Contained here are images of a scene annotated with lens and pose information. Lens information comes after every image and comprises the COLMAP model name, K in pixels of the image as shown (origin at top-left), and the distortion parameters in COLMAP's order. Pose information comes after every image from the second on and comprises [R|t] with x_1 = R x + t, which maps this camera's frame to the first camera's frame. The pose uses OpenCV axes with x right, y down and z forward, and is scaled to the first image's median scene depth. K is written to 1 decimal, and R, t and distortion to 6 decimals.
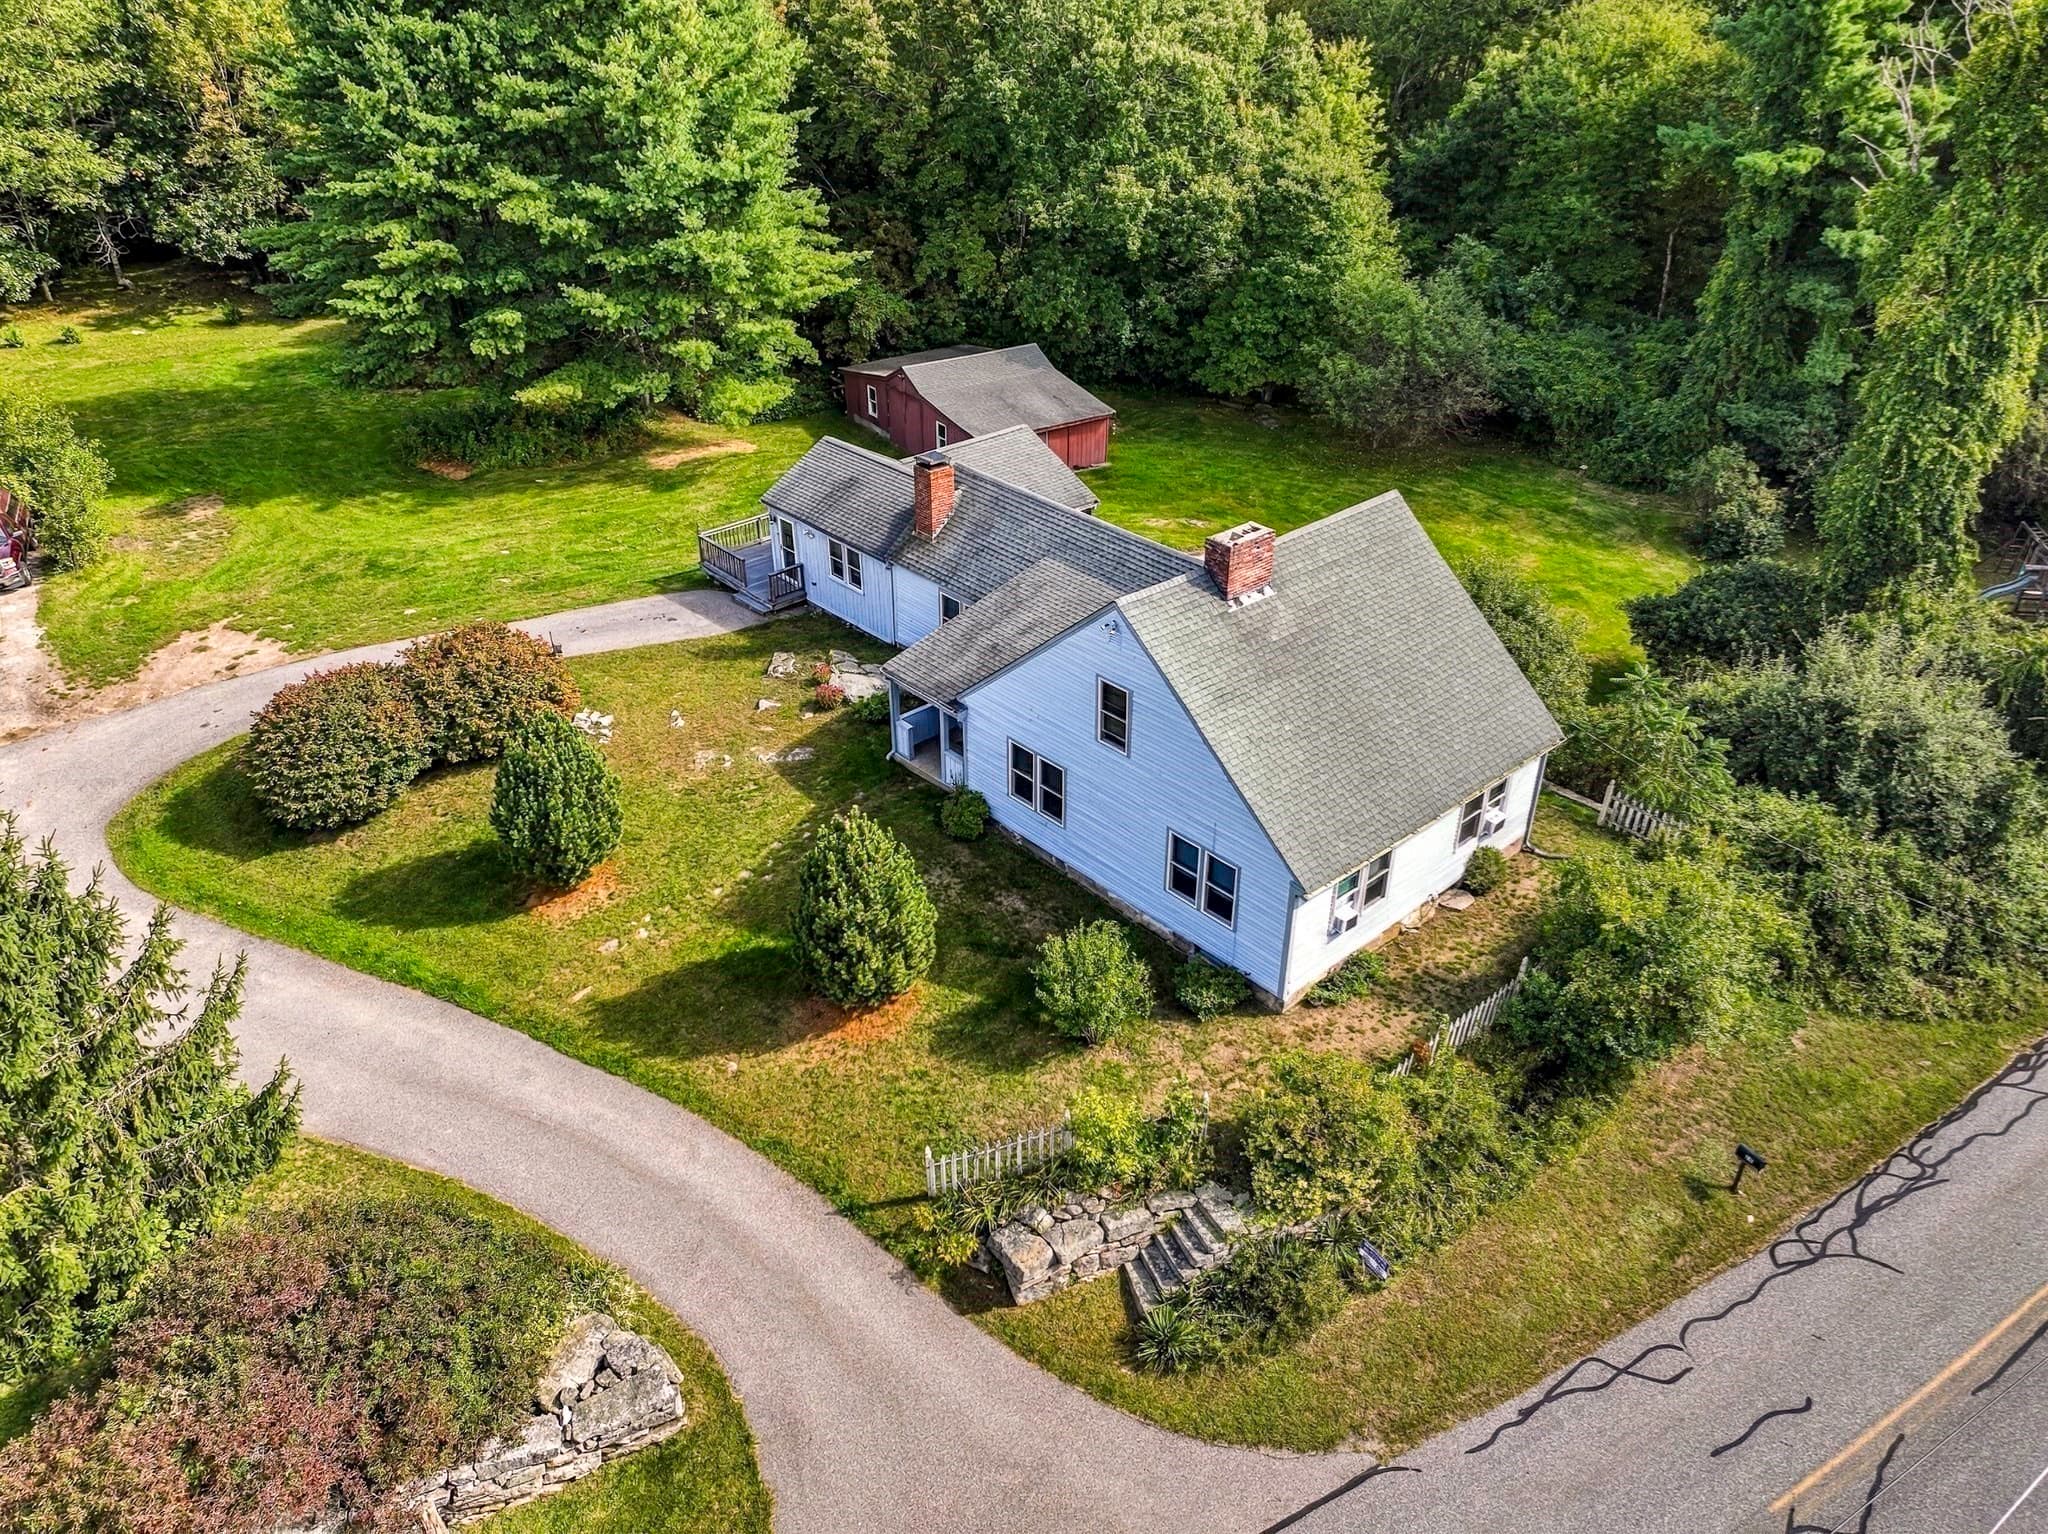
lens RADIAL K [[1429.9, 0, 1024.0], [0, 1429.9, 767.0], [0, 0, 1]] dist [-0.003145, 0.002553]
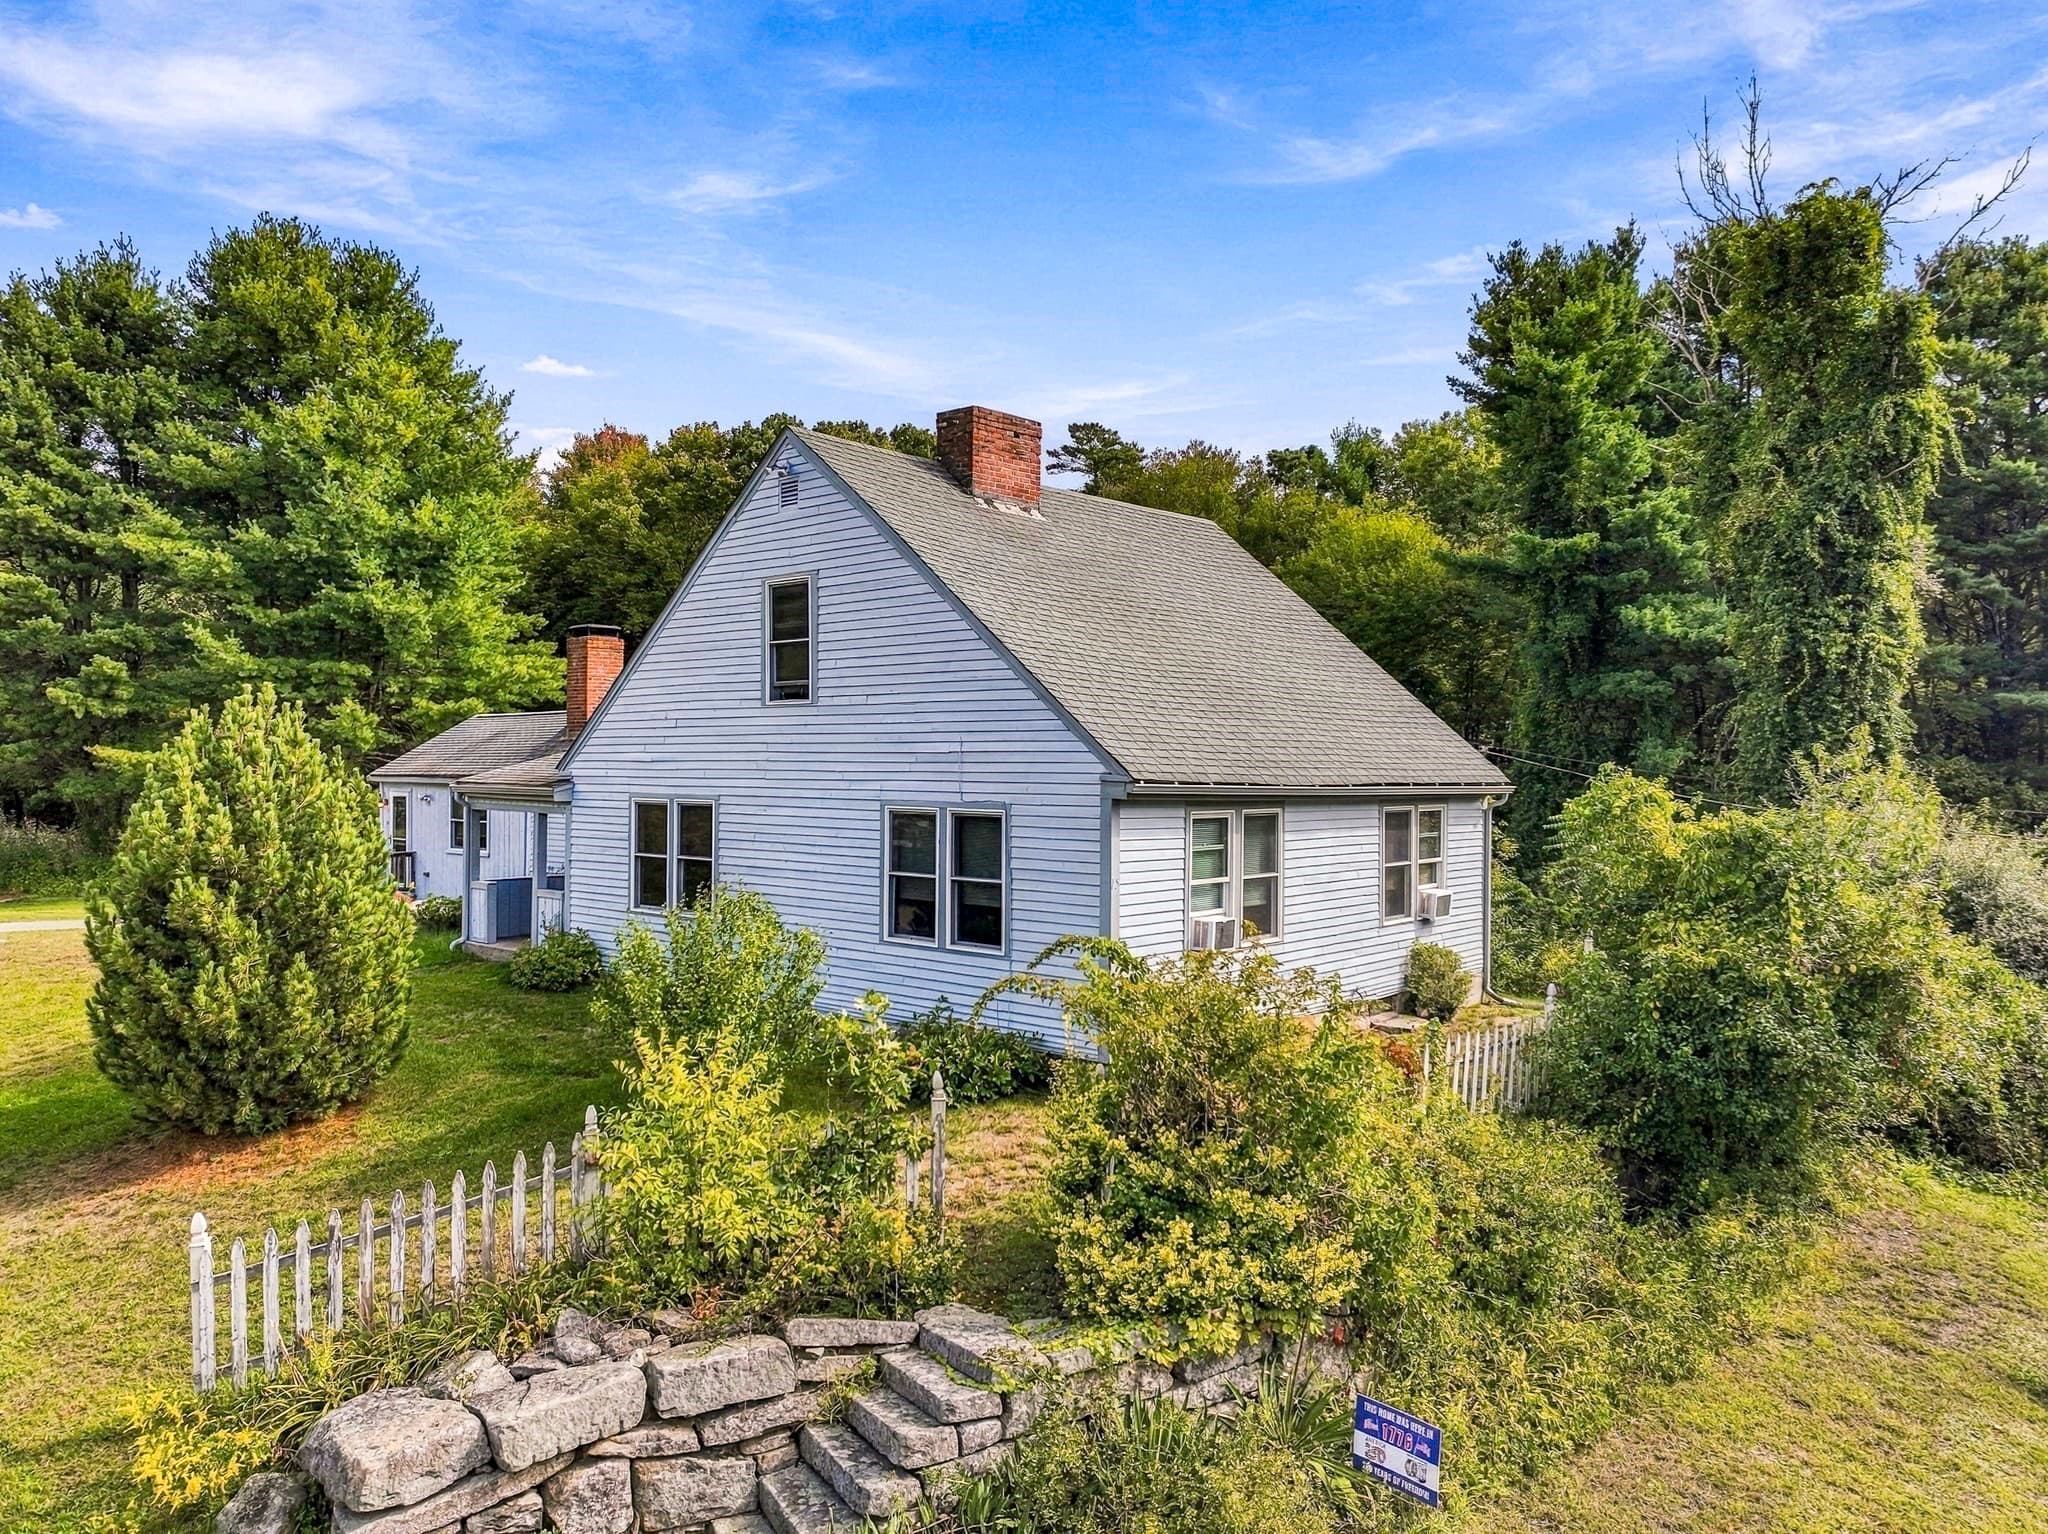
lens RADIAL K [[1435.0, 0, 1027.3], [0, 1435.0, 771.4], [0, 0, 1]] dist [-0.005020, -0.001663]
pose [[0.991906, 0.013636, 0.126238, 0.085334], [0.055263, 0.848745, -0.525906, 0.323984], [-0.114316, 0.528626, 0.841122, 0.510452]]
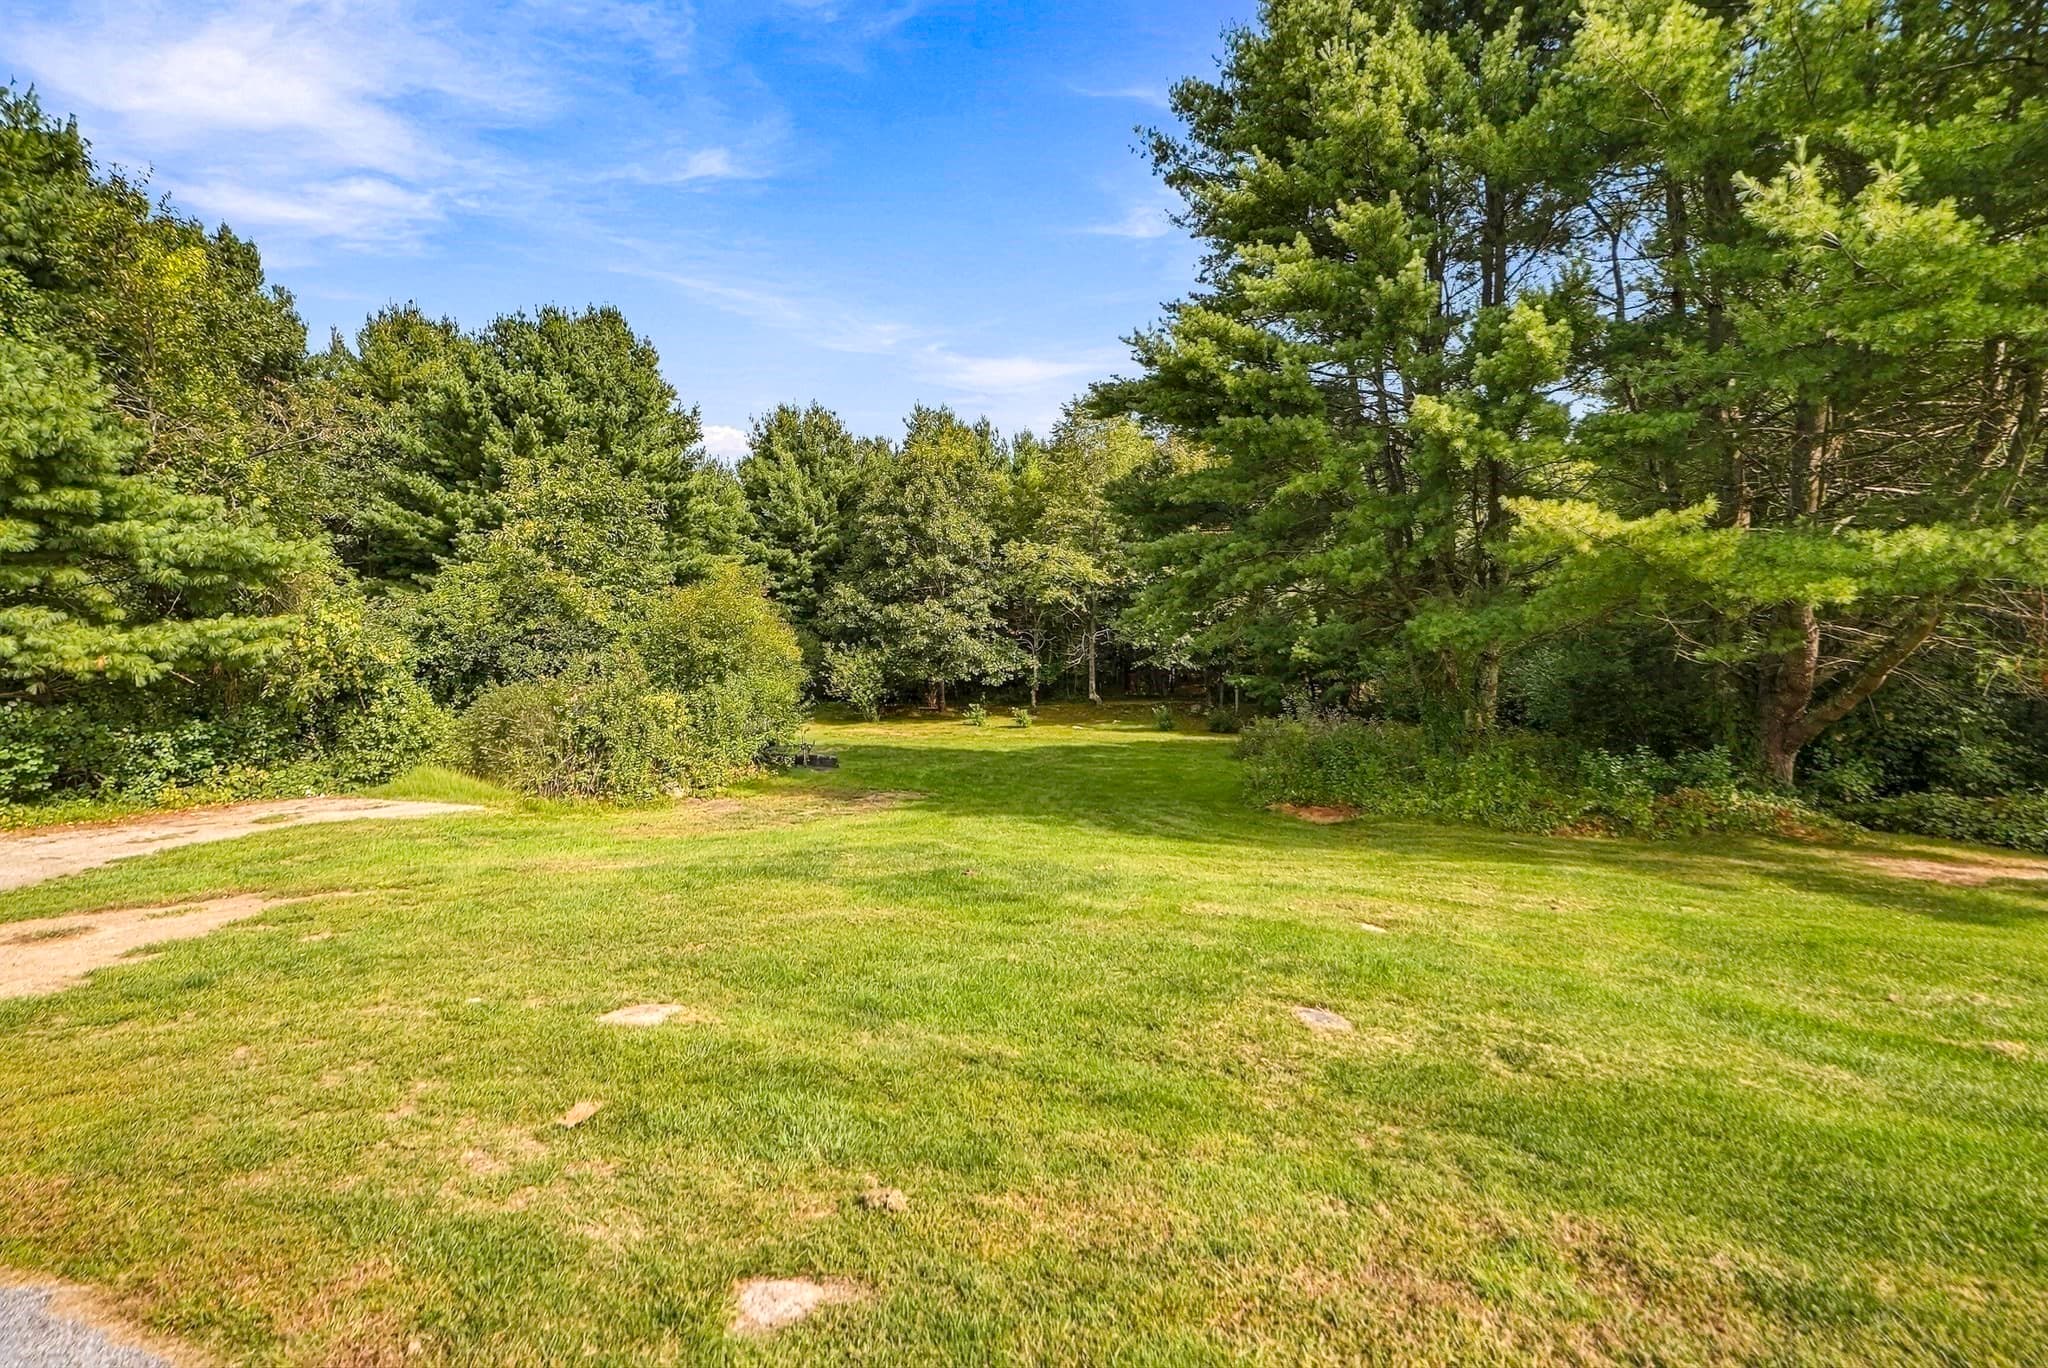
lens RADIAL K [[927.6, 0, 1019.7], [0, 927.6, 699.5], [0, 0, 1]] dist [-0.000197, 0.000574]
pose [[0.712601, 0.010666, -0.701488, -0.497611], [-0.380678, 0.845767, -0.373849, -0.169896], [0.589308, 0.533447, 0.606755, 1.429291]]
